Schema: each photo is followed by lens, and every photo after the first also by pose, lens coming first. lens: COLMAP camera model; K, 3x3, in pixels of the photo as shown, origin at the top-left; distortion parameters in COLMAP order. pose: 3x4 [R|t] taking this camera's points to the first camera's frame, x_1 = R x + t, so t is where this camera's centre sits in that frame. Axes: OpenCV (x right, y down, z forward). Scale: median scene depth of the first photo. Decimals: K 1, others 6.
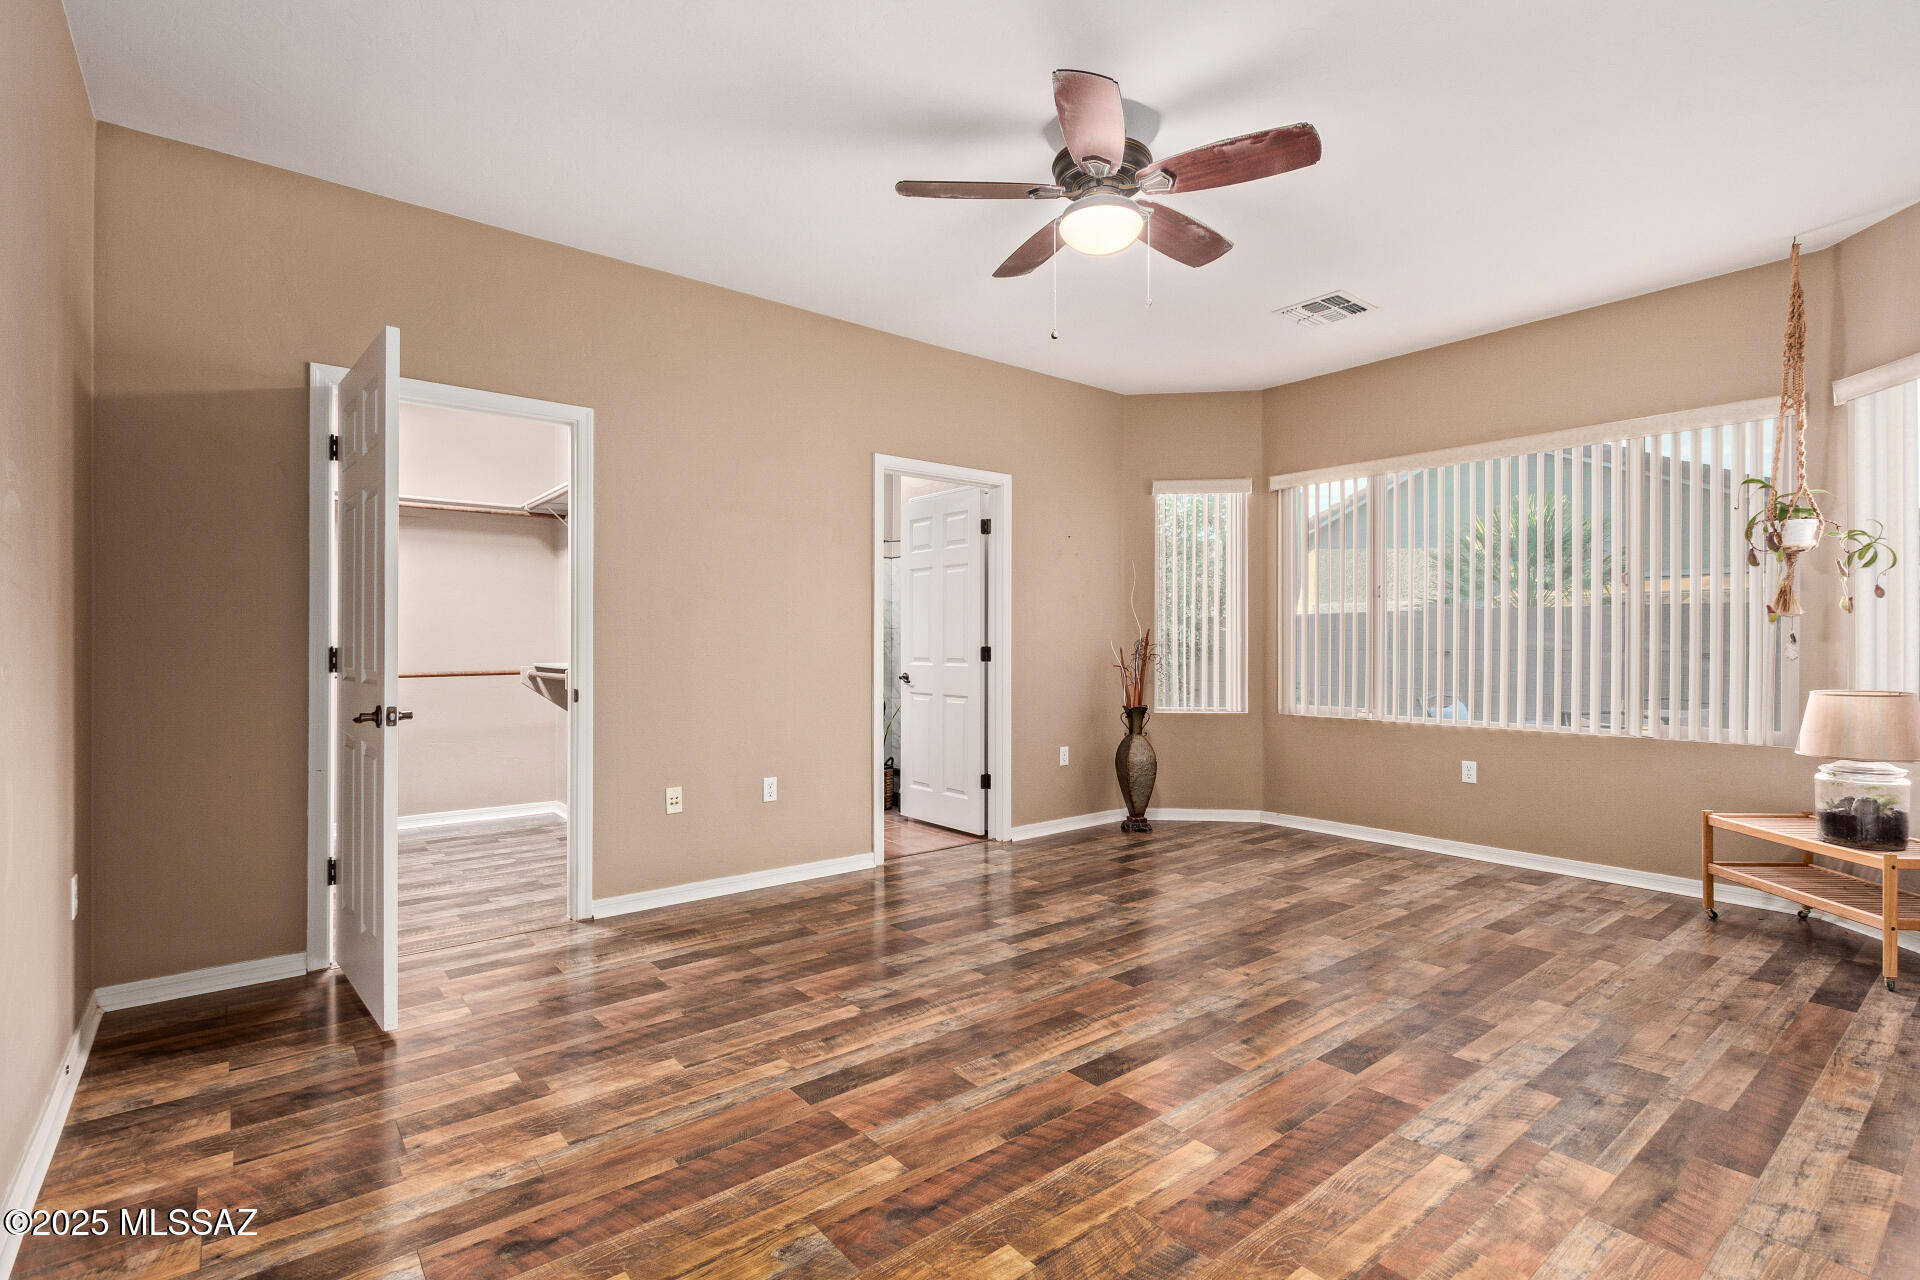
lens RADIAL K [[880.1, 0, 960.0], [0, 880.1, 655.5], [0, 0, 1]] dist [0.007931, -0.003651]
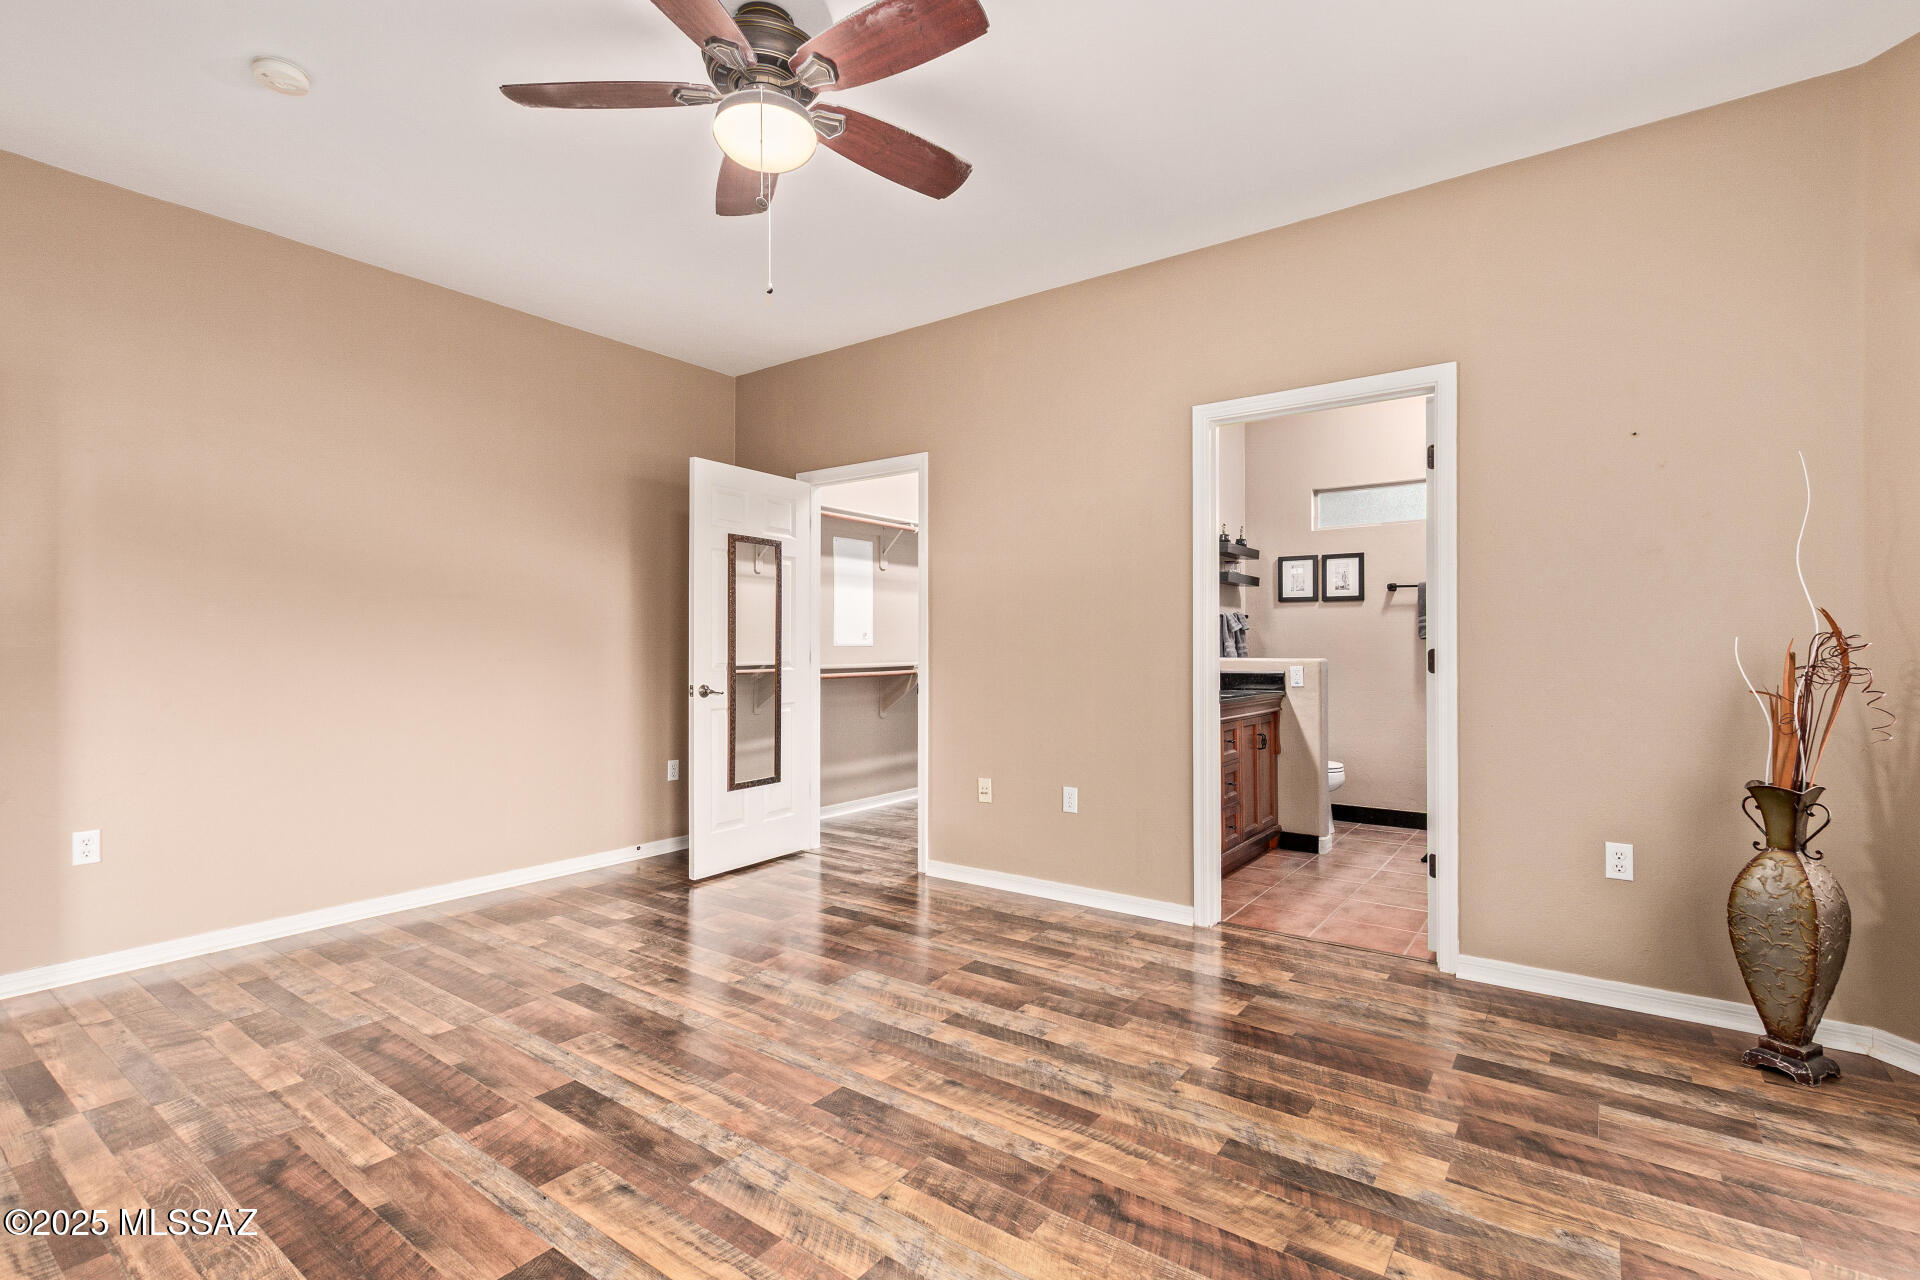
lens RADIAL K [[880.1, 0, 976.3], [0, 880.1, 644.2], [0, 0, 1]] dist [0.007931, -0.003651]
pose [[0.273743, -0.002873, -0.961799, 0.761482], [-0.010159, 0.999931, -0.005878, -0.008437], [0.961749, 0.011380, 0.273695, 0.738449]]
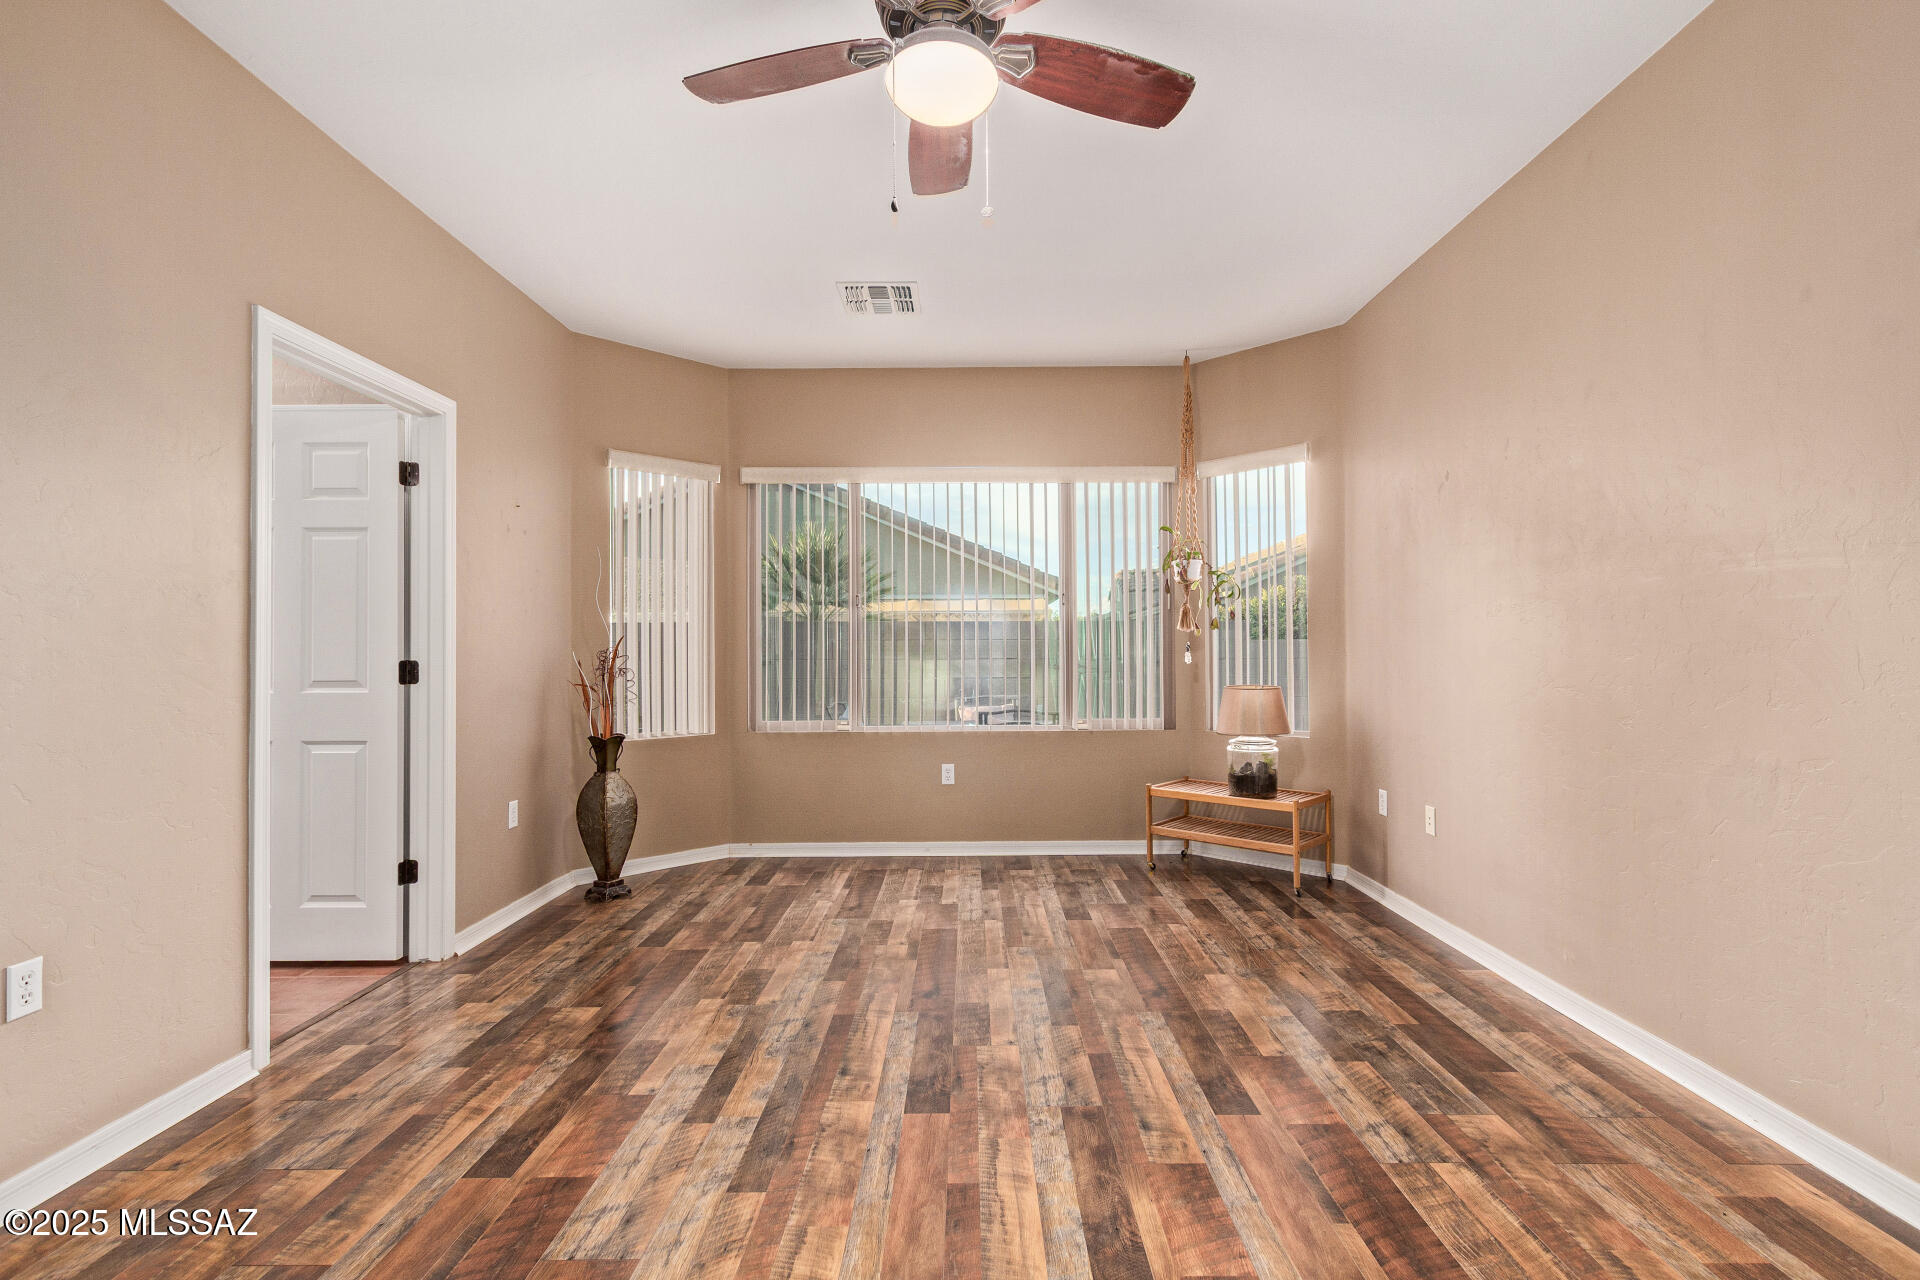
lens RADIAL K [[880.1, 0, 953.1], [0, 880.1, 641.1], [0, 0, 1]] dist [0.007931, -0.003651]
pose [[0.637881, 0.006852, 0.770104, -0.300963], [0.016256, 0.999618, -0.022358, -0.004312], [-0.769963, 0.026781, 0.637526, 0.408863]]
